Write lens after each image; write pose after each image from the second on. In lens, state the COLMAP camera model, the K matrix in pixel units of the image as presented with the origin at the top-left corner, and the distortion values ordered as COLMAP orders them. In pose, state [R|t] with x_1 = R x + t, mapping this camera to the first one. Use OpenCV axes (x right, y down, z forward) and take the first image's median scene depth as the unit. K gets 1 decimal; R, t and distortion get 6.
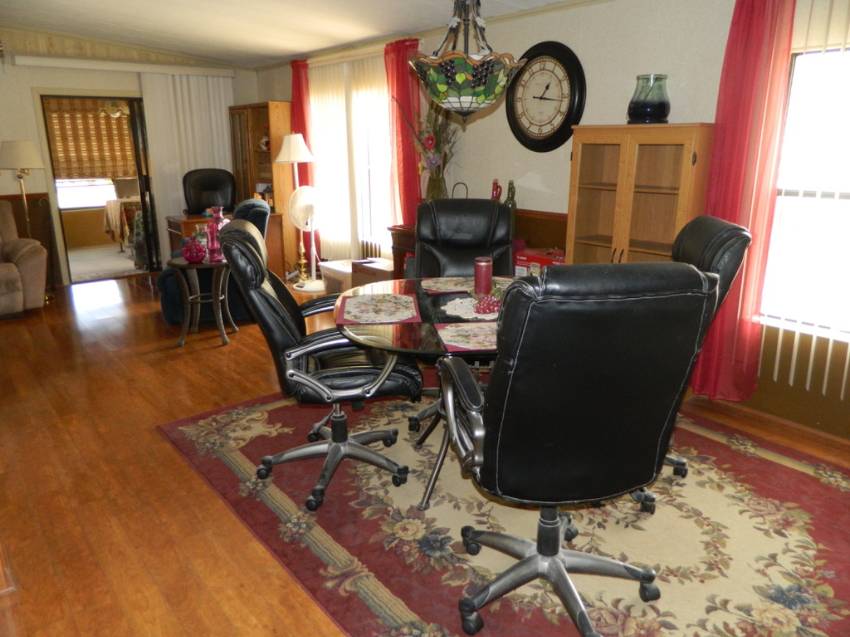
lens RADIAL K [[635.4, 0, 425.0], [0, 635.4, 318.5], [0, 0, 1]] dist [0.004562, -0.002225]
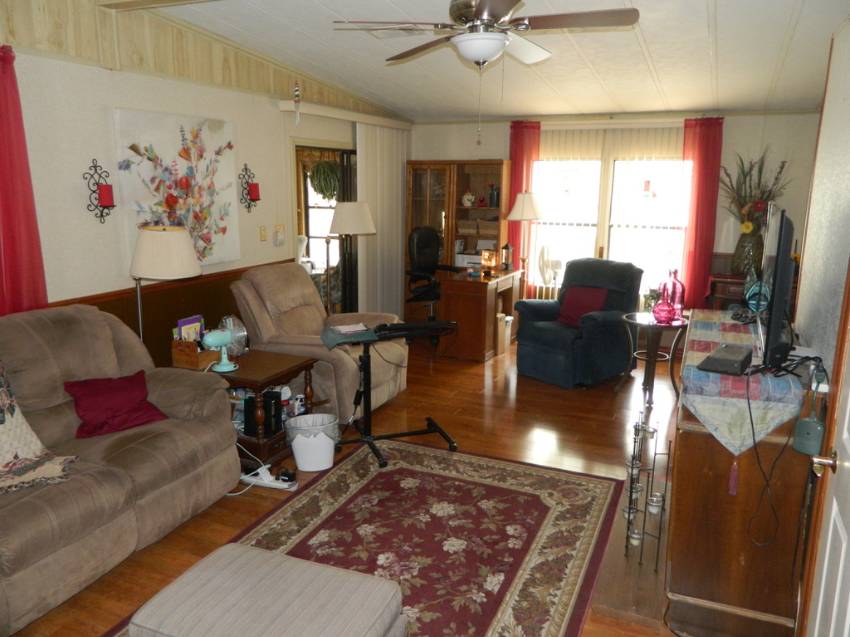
lens RADIAL K [[635.4, 0, 425.0], [0, 635.4, 318.5], [0, 0, 1]] dist [0.004562, -0.002225]
pose [[0.882211, -0.083896, 0.463320, -0.817764], [0.112139, 0.993121, -0.033696, -0.073921], [-0.457306, 0.081683, 0.885550, 0.191685]]
